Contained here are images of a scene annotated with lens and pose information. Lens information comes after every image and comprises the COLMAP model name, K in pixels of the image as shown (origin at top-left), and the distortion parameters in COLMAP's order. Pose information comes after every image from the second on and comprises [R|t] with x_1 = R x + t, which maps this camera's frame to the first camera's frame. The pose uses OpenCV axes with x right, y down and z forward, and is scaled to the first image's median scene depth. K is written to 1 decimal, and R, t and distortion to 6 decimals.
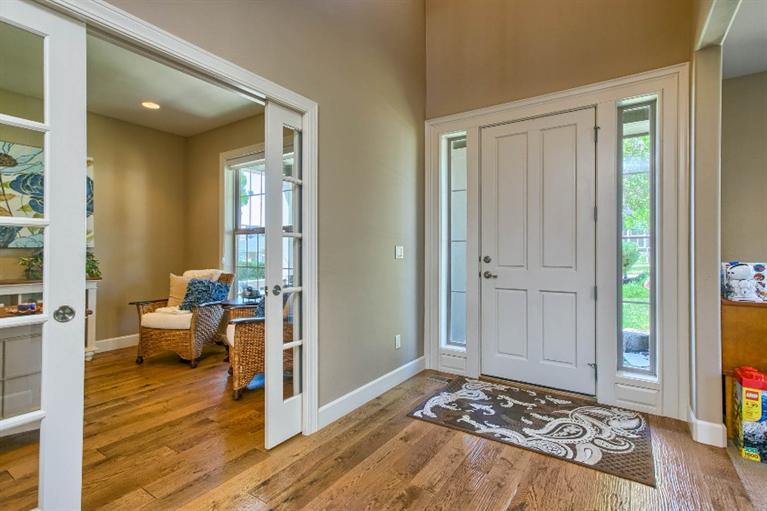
lens RADIAL K [[372.1, 0, 376.1], [0, 372.1, 248.3], [0, 0, 1]] dist [-0.001314, 0.012858]
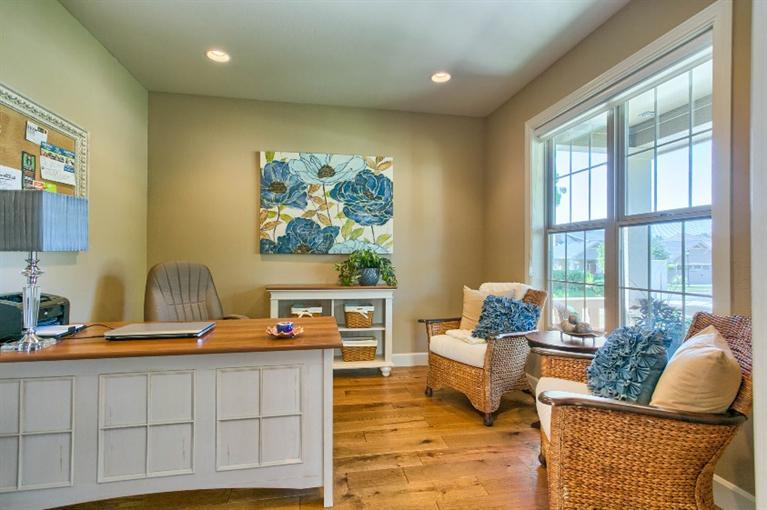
lens RADIAL K [[364.4, 0, 387.0], [0, 364.4, 251.5], [0, 0, 1]] dist [0.000006, 0.000741]
pose [[0.719495, -0.008155, -0.694449, -0.141699], [-0.000905, 0.999919, -0.012679, 0.004606], [0.694497, 0.009751, 0.719430, 0.351873]]
